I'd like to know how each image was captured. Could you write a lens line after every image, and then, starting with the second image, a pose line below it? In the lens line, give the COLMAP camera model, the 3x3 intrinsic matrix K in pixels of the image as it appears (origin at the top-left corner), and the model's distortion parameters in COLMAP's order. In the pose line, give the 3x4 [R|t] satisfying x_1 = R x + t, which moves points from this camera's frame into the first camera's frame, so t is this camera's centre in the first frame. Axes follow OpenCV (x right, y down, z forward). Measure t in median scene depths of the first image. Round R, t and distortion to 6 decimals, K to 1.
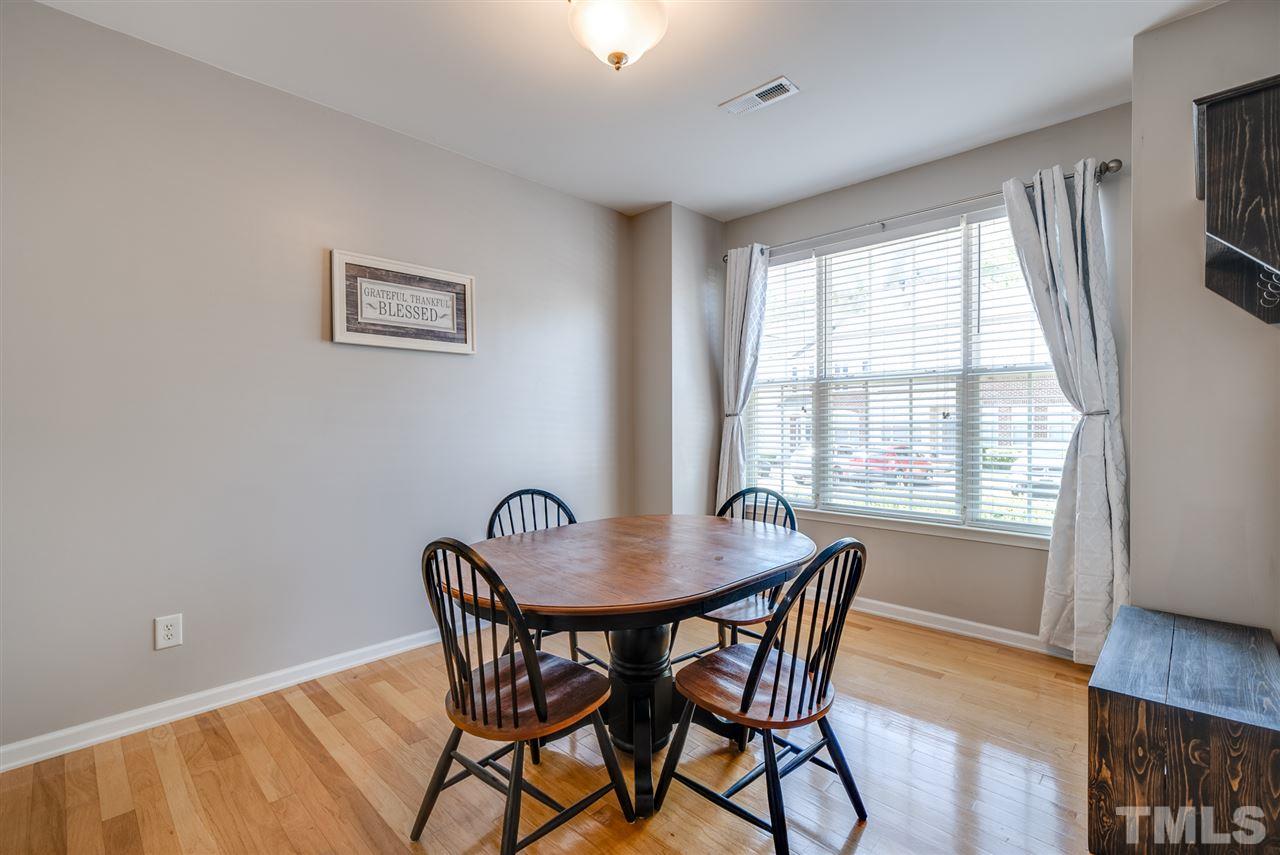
lens RADIAL K [[577.4, 0, 639.0], [0, 577.4, 432.0], [0, 0, 1]] dist [0.003450, 0.000200]
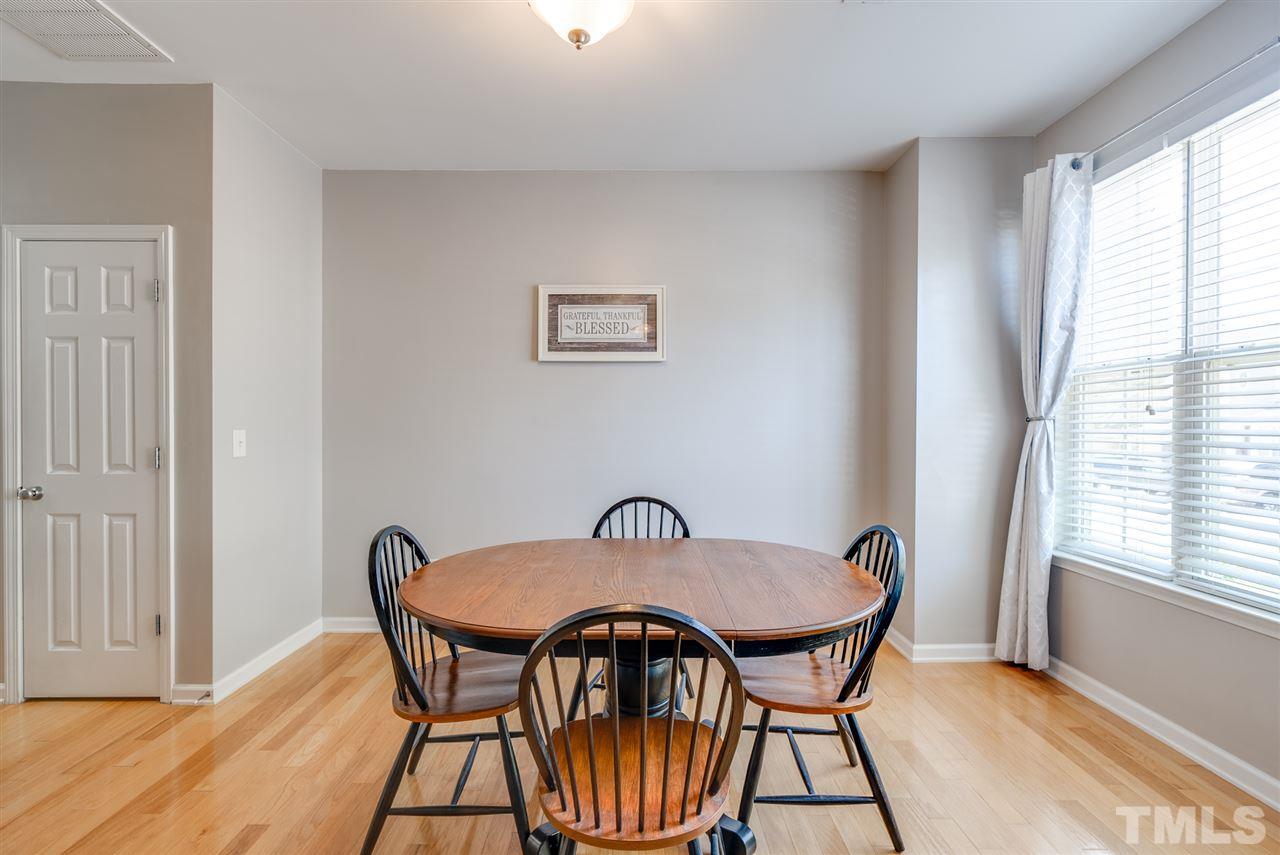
lens RADIAL K [[577.4, 0, 635.1], [0, 577.4, 431.9], [0, 0, 1]] dist [0.003450, 0.000200]
pose [[0.690067, 0.012856, -0.723631, 0.466823], [-0.019890, 0.999801, -0.001205, -0.007394], [0.723472, 0.015225, 0.690186, 0.284392]]
